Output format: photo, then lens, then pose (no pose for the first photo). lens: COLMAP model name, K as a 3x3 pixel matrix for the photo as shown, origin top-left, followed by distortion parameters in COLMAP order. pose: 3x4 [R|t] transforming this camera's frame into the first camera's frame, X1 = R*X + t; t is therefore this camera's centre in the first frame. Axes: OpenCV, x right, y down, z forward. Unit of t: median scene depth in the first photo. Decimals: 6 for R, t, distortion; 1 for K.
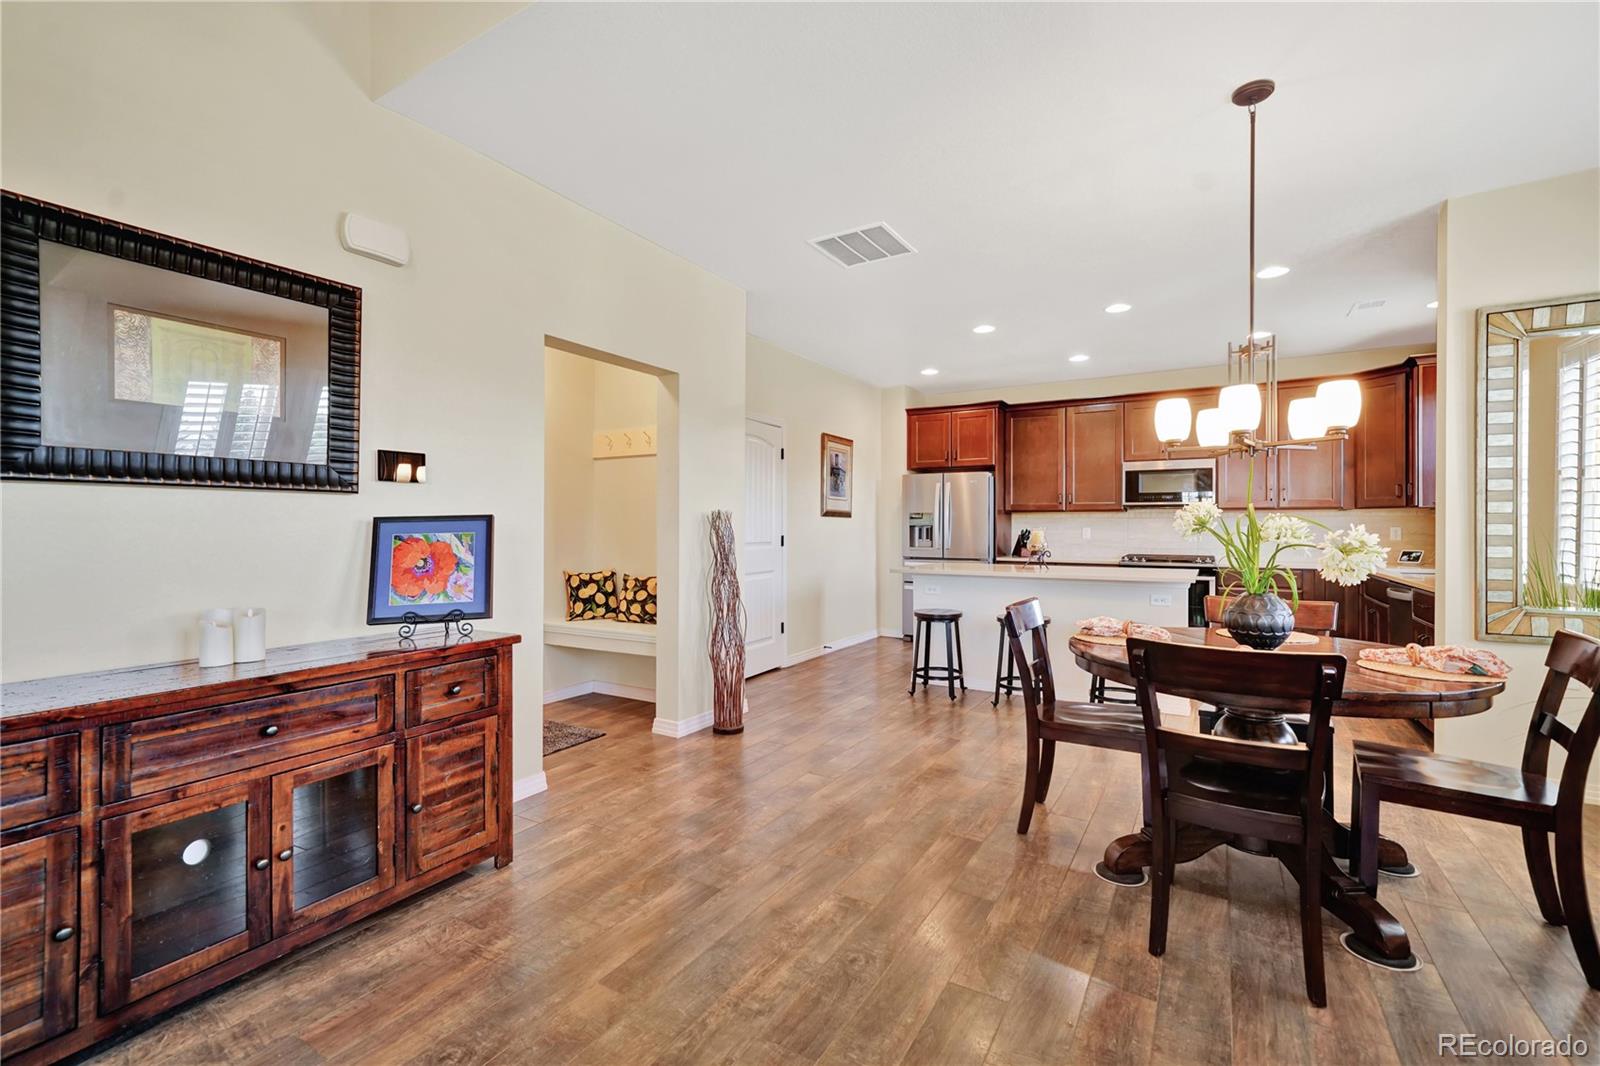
lens RADIAL K [[708.9, 0, 795.1], [0, 708.9, 523.4], [0, 0, 1]] dist [0.022843, -0.002117]
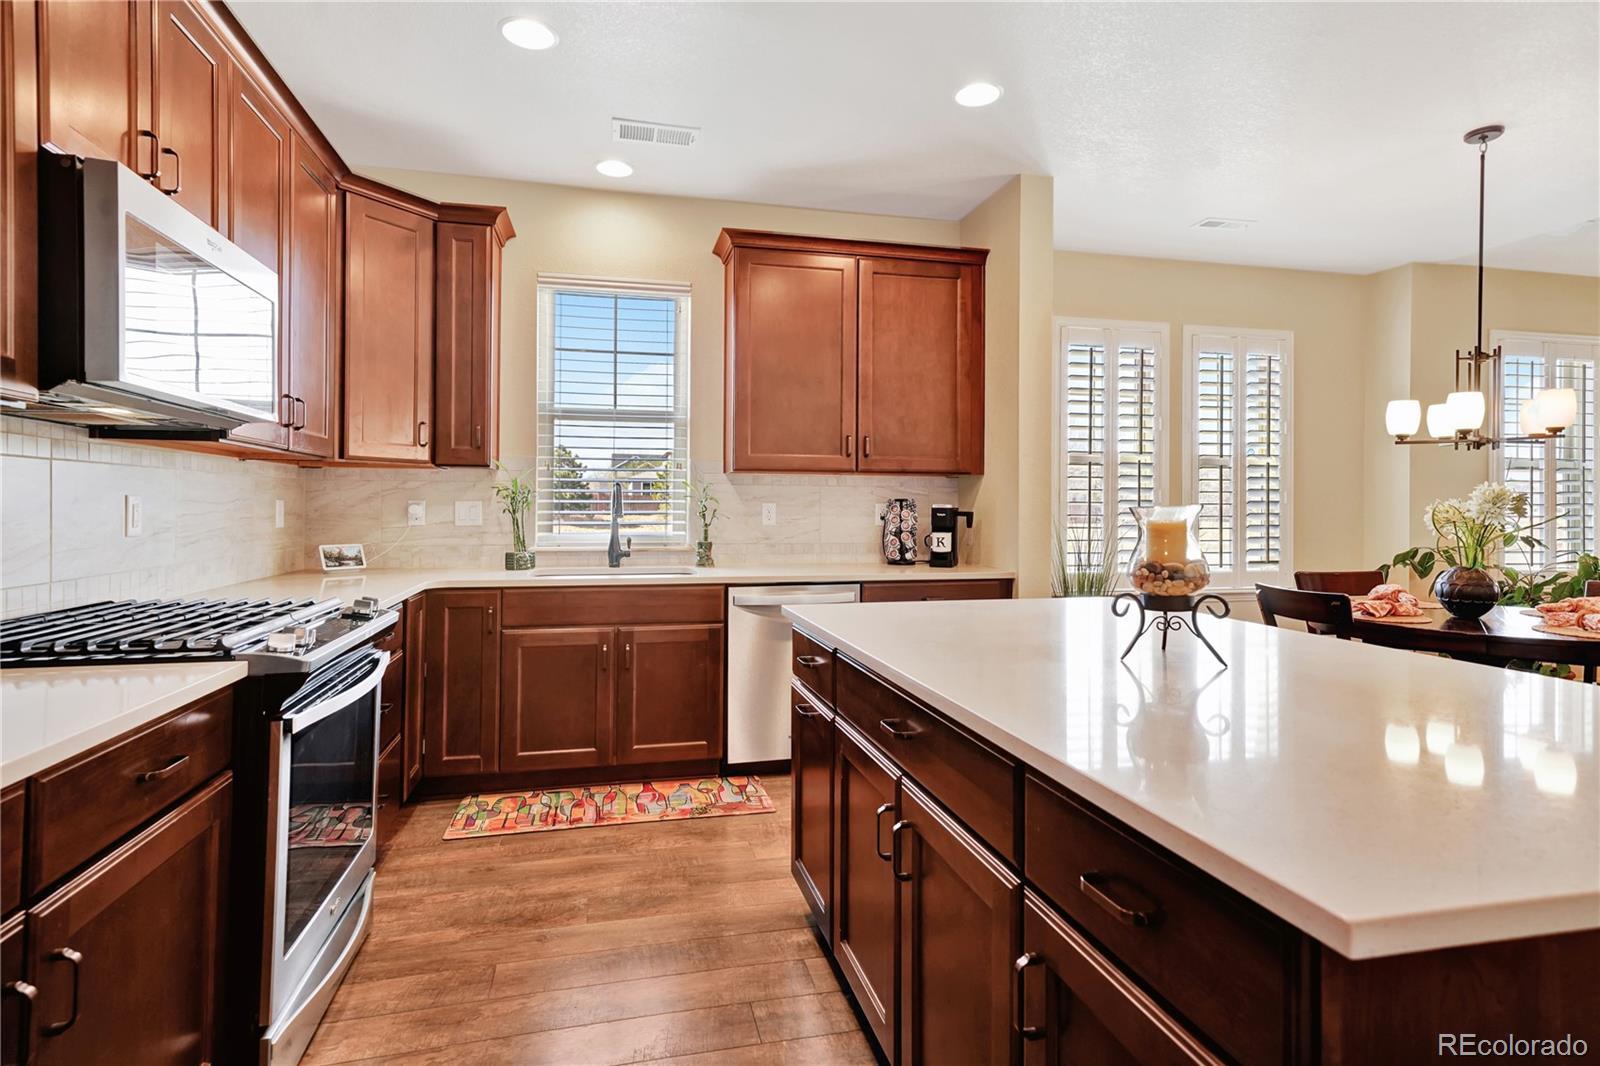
lens RADIAL K [[822.7, 0, 804.6], [0, 822.7, 503.7], [0, 0, 1]] dist [0.022325, 0.000431]
pose [[-0.701695, -0.002766, 0.712472, 0.167271], [-0.012167, 0.999893, -0.008101, 0.007118], [-0.712374, -0.014353, -0.701653, 1.042730]]
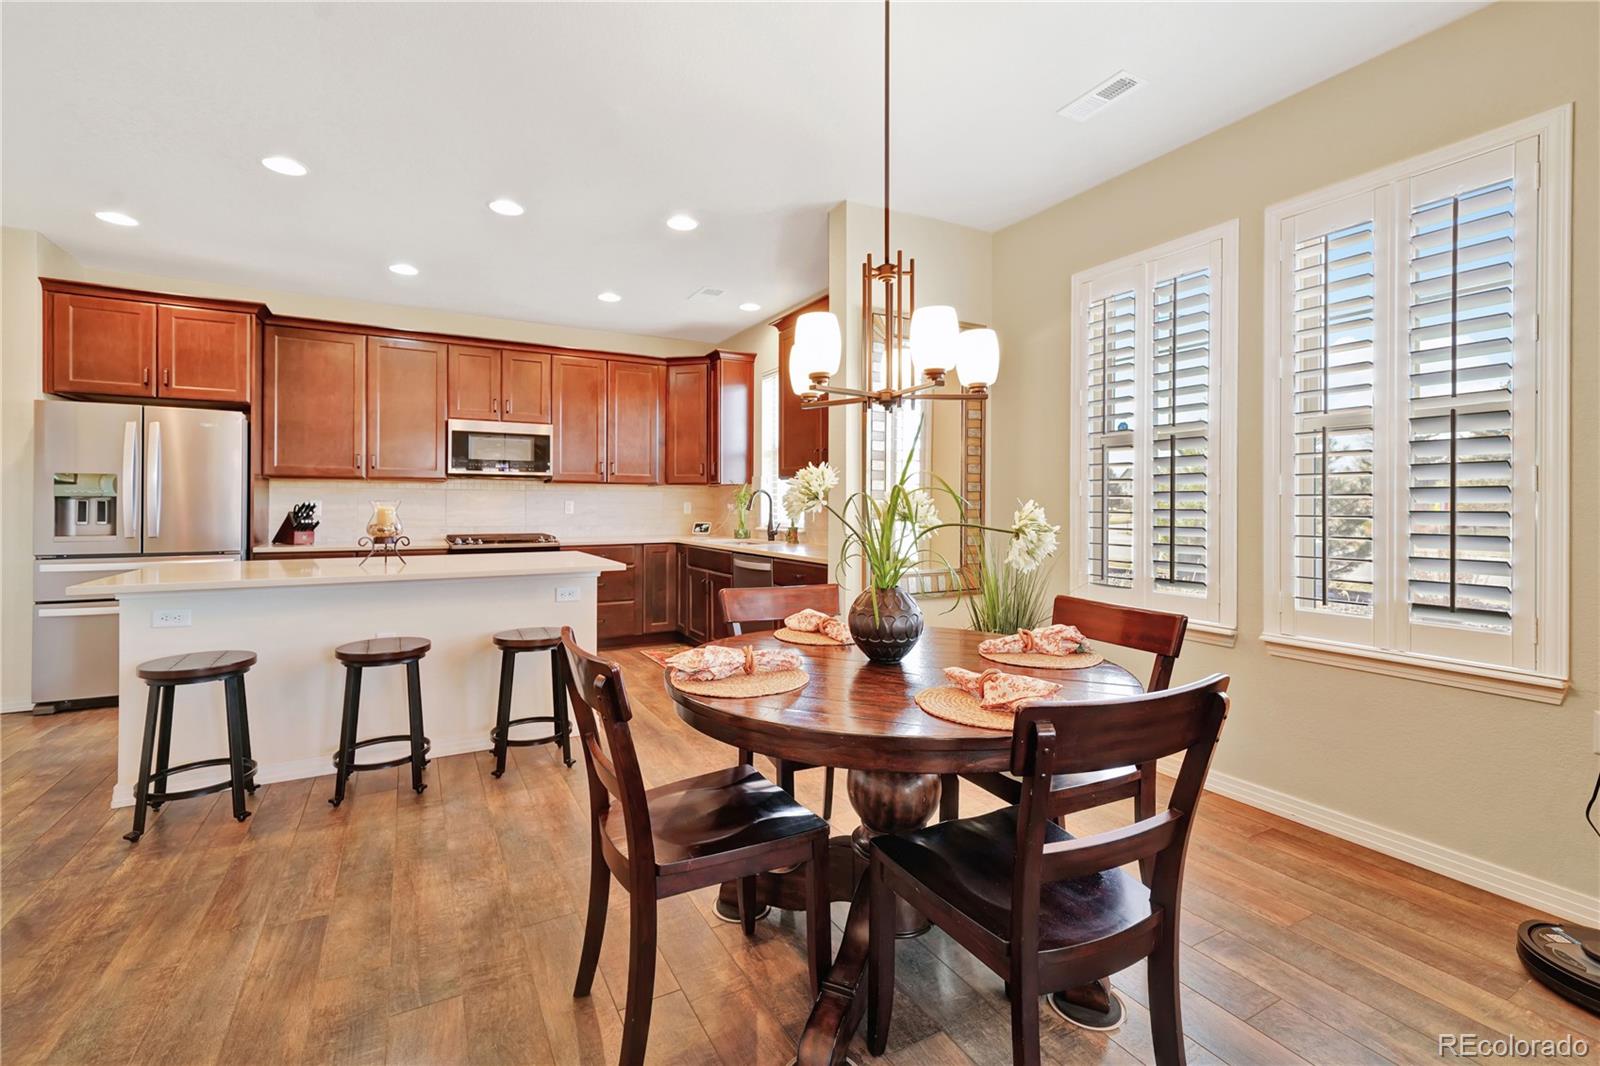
lens RADIAL K [[708.9, 0, 792.0], [0, 708.9, 501.6], [0, 0, 1]] dist [0.022843, -0.002117]
pose [[0.512915, 0.004159, 0.858430, -0.024898], [-0.008110, 0.999967, 0.000002, 0.002740], [-0.858401, -0.006963, 0.512931, 0.270282]]
